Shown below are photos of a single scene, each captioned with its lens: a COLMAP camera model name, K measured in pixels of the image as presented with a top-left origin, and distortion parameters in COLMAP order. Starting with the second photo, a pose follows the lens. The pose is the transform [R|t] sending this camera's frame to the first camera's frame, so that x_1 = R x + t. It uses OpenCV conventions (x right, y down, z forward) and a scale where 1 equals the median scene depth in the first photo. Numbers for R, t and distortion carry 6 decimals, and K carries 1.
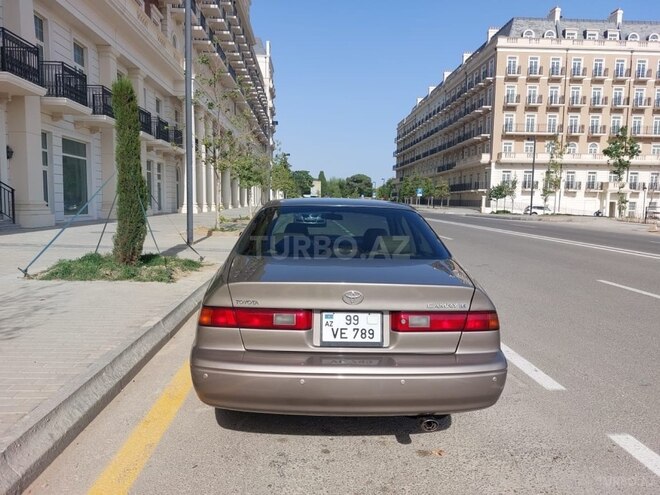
lens RADIAL K [[475.8, 0, 330.0], [0, 475.8, 249.8], [0, 0, 1]] dist [0.042942, -0.036930]
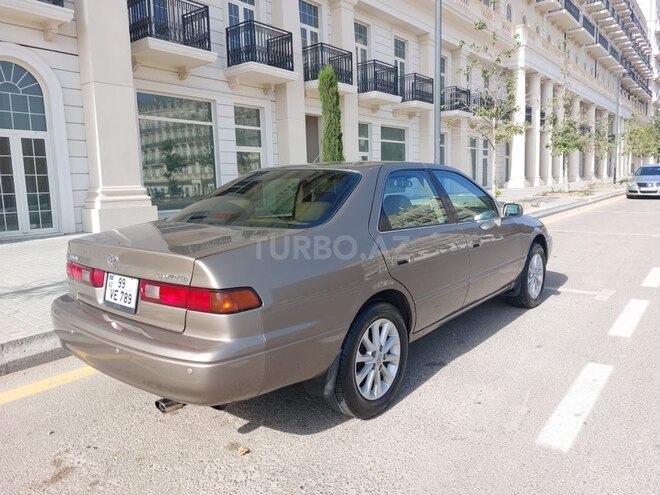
lens RADIAL K [[468.1, 0, 330.4], [0, 468.1, 243.2], [0, 0, 1]] dist [0.053095, -0.040784]
pose [[0.744737, 0.047529, -0.665663, 0.034528], [-0.023146, 0.998700, 0.045413, 0.000295], [0.666956, -0.018413, 0.744870, 0.018589]]
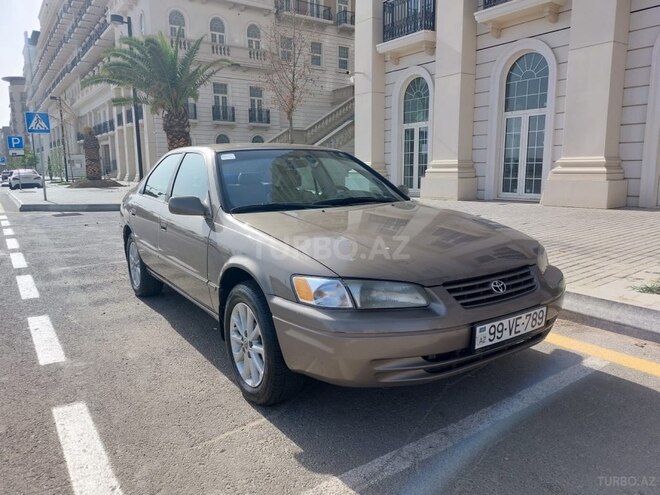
lens RADIAL K [[474.5, 0, 330.0], [0, 474.5, 247.5], [0, 0, 1]] dist [0.090874, -0.111170]
pose [[-0.844354, 0.102708, -0.525850, 0.026190], [-0.036926, 0.967966, 0.248353, -0.016969], [0.534512, 0.229115, -0.813513, 0.174021]]
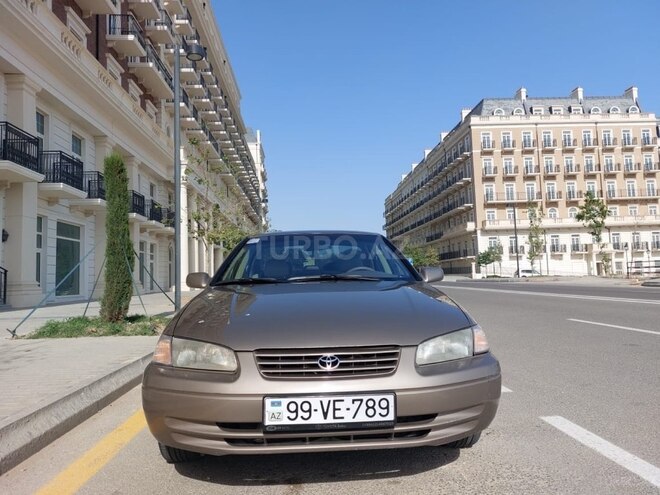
lens RADIAL K [[474.2, 0, 331.9], [0, 474.2, 243.9], [0, 0, 1]] dist [0.065885, -0.068912]
pose [[0.998643, -0.048639, 0.018628, 0.004258], [0.051107, 0.984038, -0.170462, 0.006585], [-0.010040, 0.171183, 0.985188, -0.006503]]
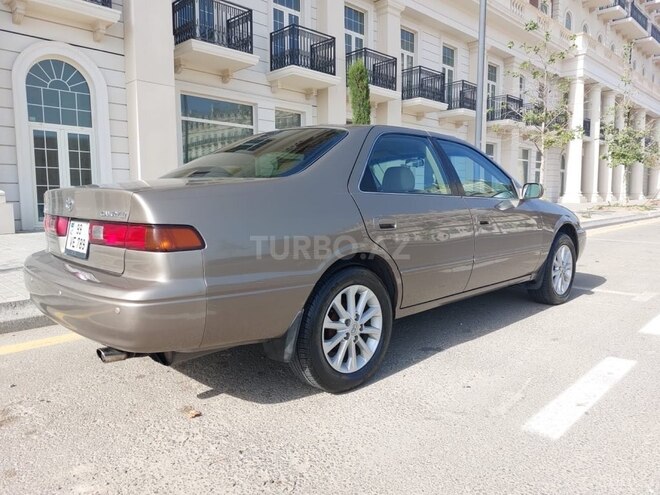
lens RADIAL K [[468.0, 0, 330.0], [0, 468.0, 247.5], [0, 0, 1]] dist [0.049916, -0.035518]
pose [[0.672030, 0.058826, -0.738184, 0.036490], [-0.055643, 0.998033, 0.028877, 0.004321], [0.738431, 0.021669, 0.673981, 0.024545]]
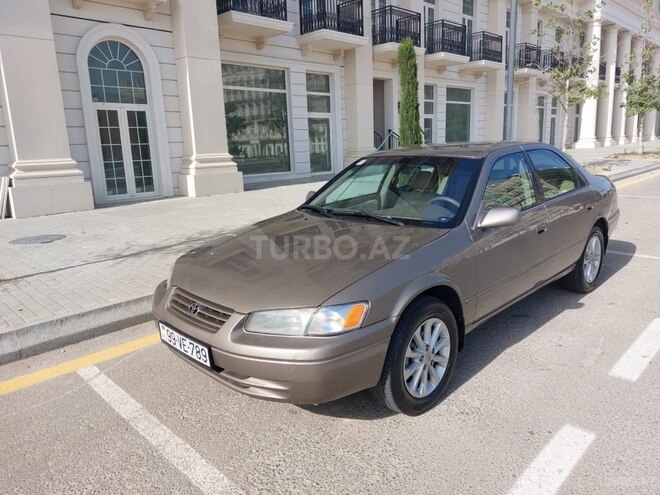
lens RADIAL K [[465.7, 0, 339.1], [0, 465.7, 239.4], [0, 0, 1]] dist [0.049393, -0.039991]
pose [[0.675800, 0.109035, -0.728975, 0.036960], [-0.025424, 0.991858, 0.124786, -0.001263], [0.736646, -0.065797, 0.673070, 0.007171]]
